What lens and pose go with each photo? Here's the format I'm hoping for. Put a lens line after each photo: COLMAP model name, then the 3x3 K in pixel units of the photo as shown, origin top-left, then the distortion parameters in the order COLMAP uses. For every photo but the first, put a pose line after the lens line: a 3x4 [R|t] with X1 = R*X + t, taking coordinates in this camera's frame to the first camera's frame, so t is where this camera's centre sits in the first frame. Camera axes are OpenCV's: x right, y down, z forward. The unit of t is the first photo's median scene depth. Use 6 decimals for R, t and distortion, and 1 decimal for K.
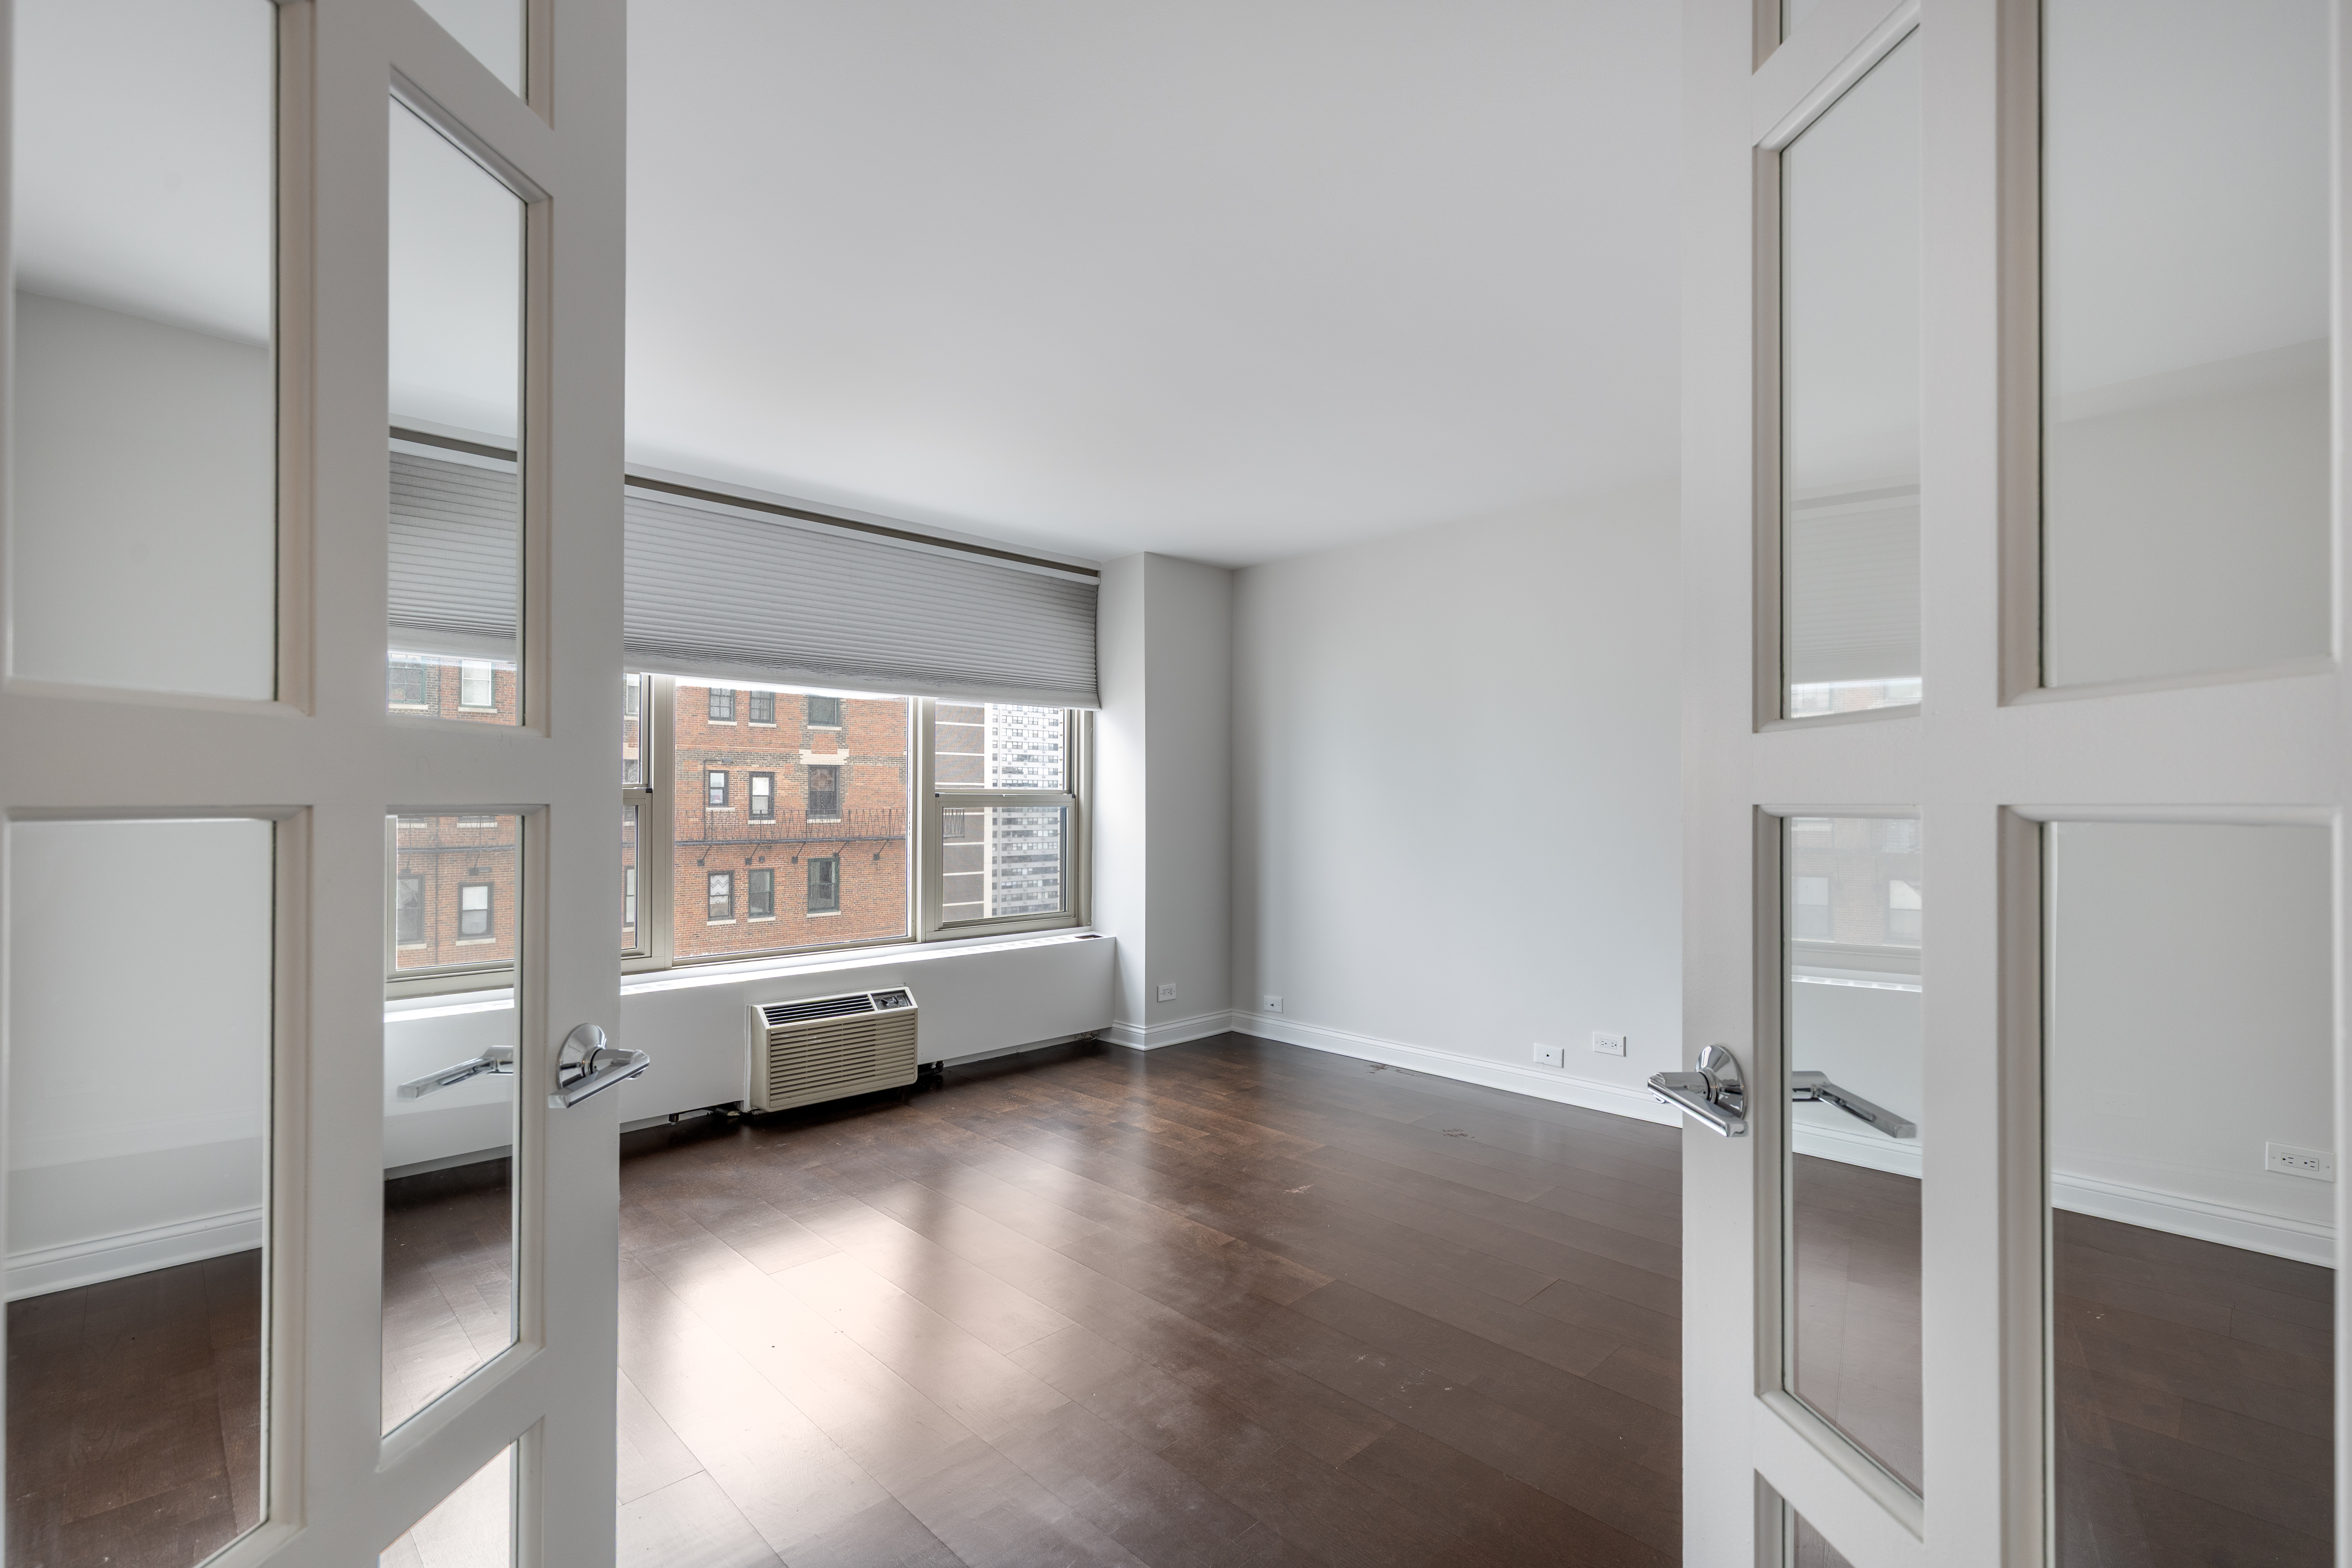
lens RADIAL K [[1085.0, 0, 1176.0], [0, 1085.0, 784.0], [0, 0, 1]] dist [0.000536, -0.000019]
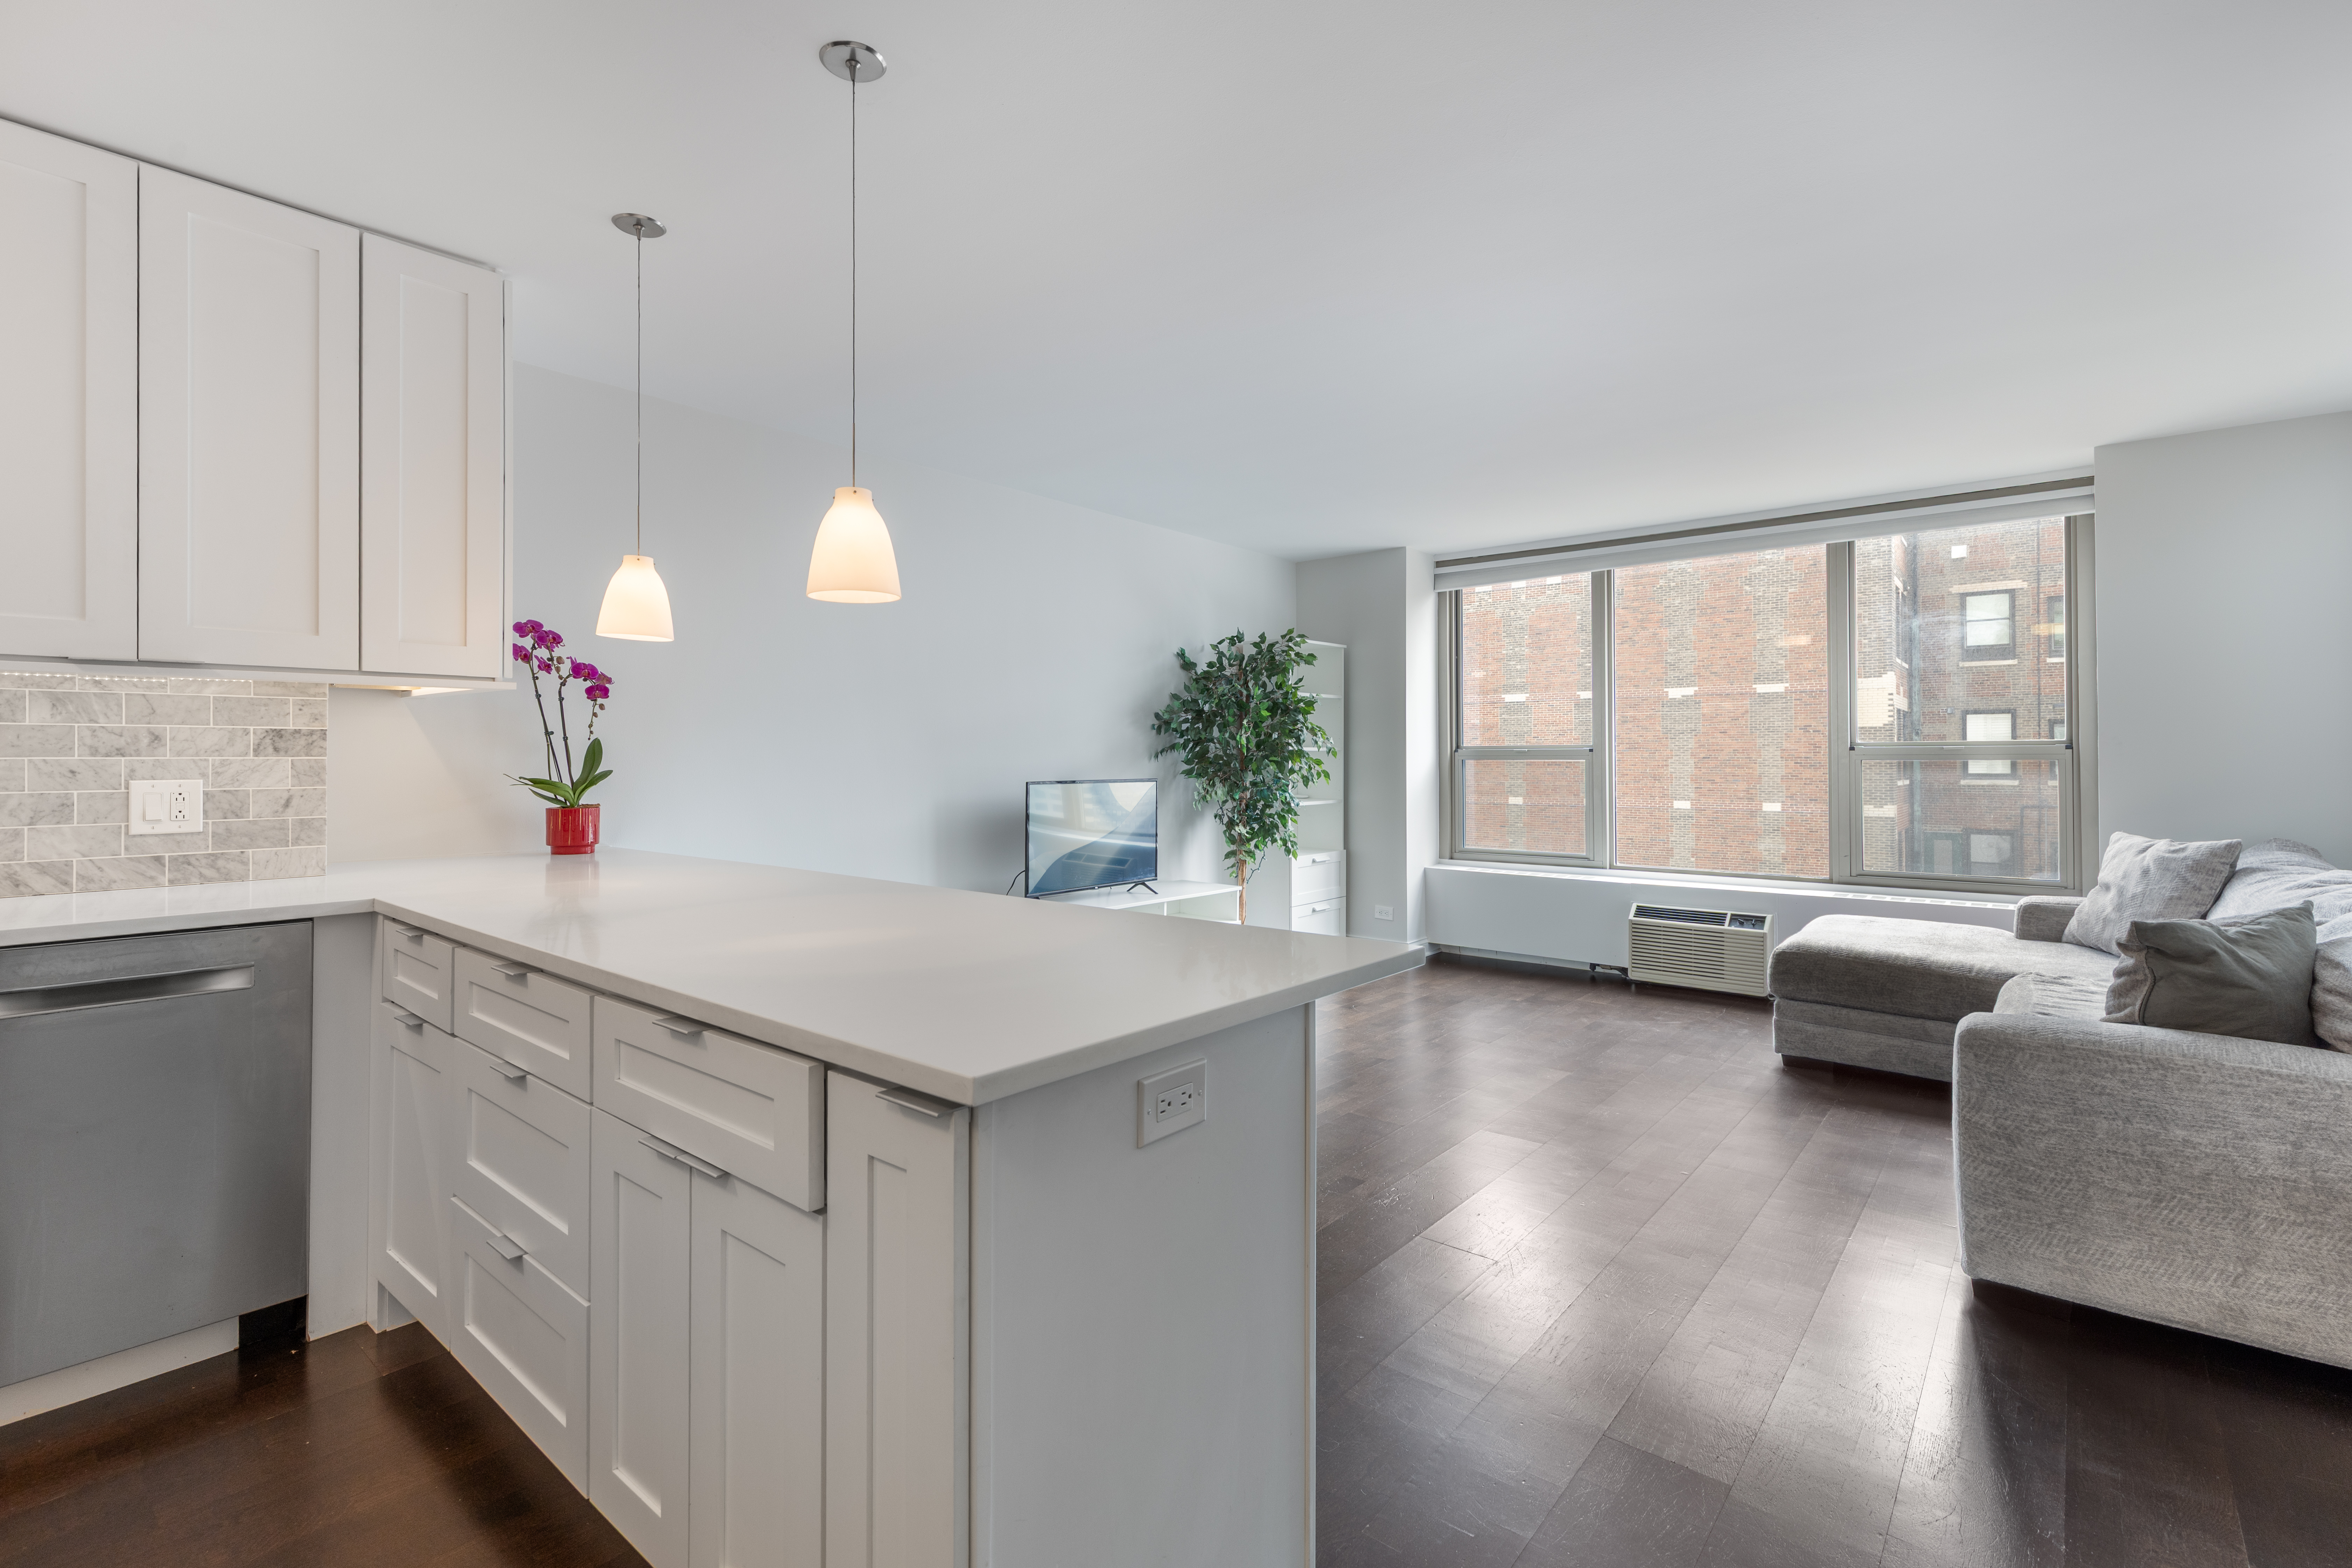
lens RADIAL K [[1077.2, 0, 1167.8], [0, 1077.2, 739.7], [0, 0, 1]] dist [0.004219, -0.000019]
pose [[0.097328, -0.017948, -0.995091, 0.854350], [0.020649, 0.999659, -0.016011, 0.008165], [0.995038, -0.018990, 0.097665, 0.269108]]
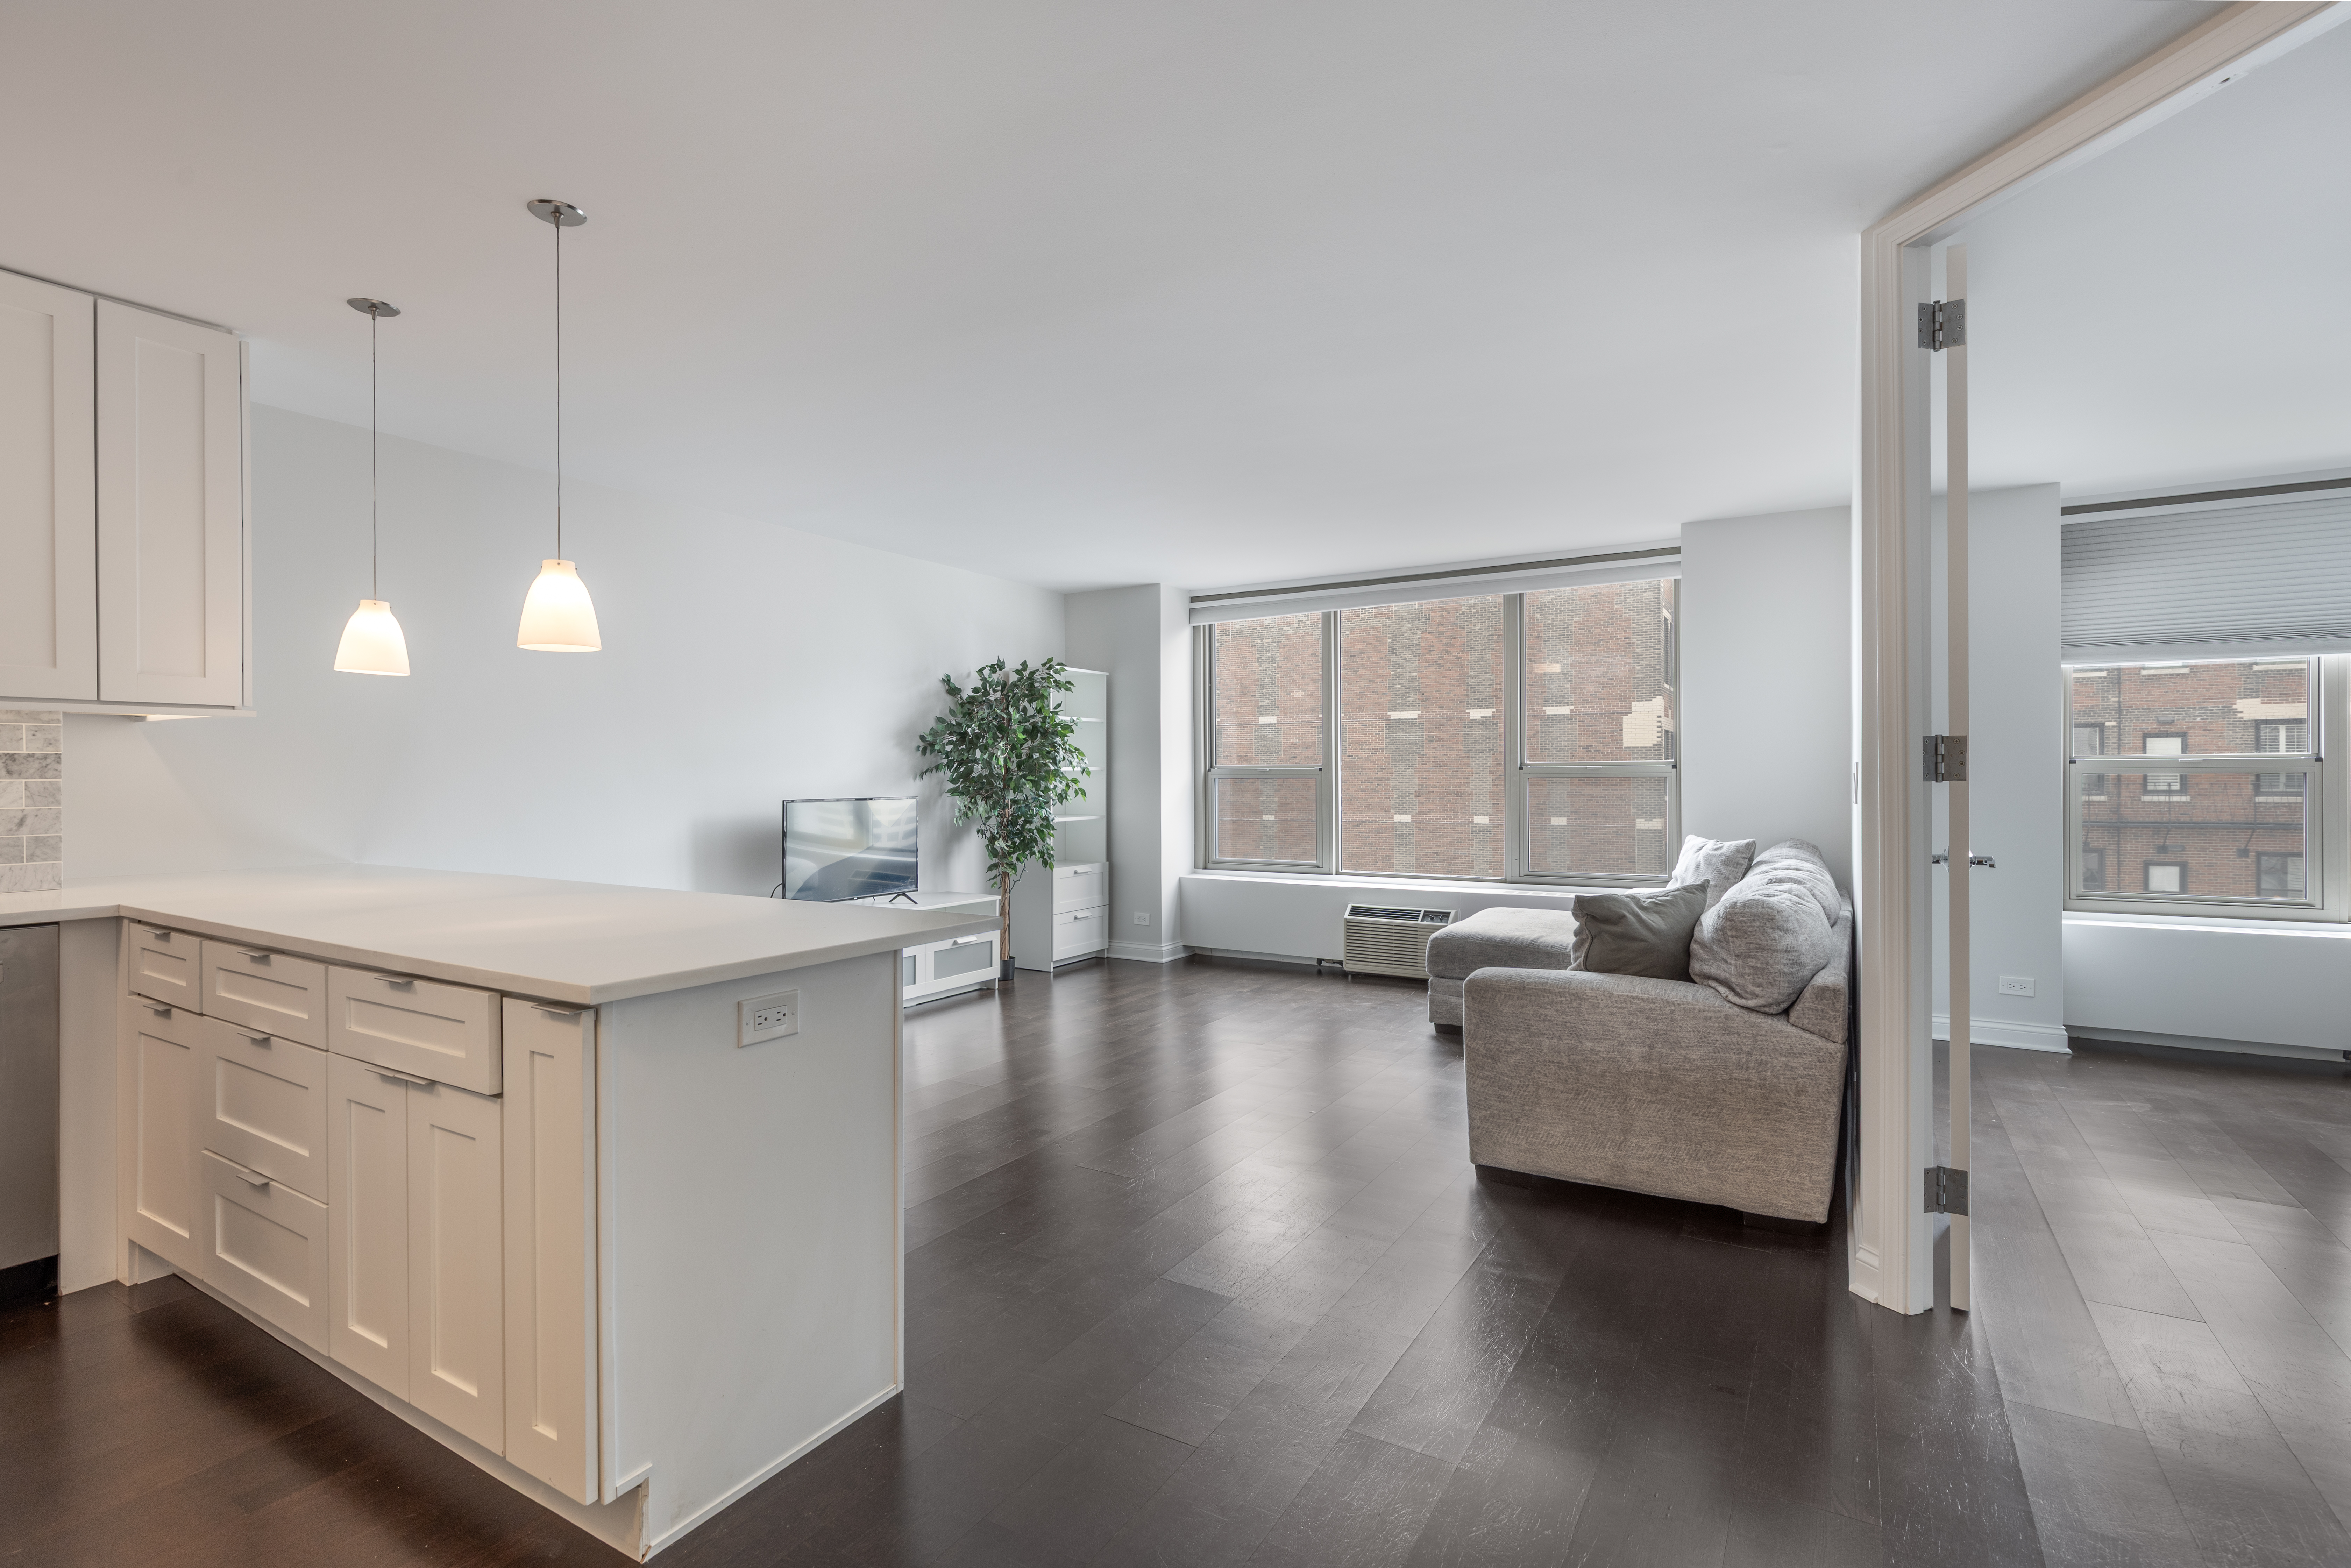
lens RADIAL K [[1102.9, 0, 1175.6], [0, 1102.9, 771.3], [0, 0, 1]] dist [-0.003382, 0.000232]
pose [[0.250144, -0.005935, -0.968190, 1.016022], [0.022602, 0.999745, -0.000289, 0.009221], [0.967945, -0.021810, 0.250214, 0.343727]]
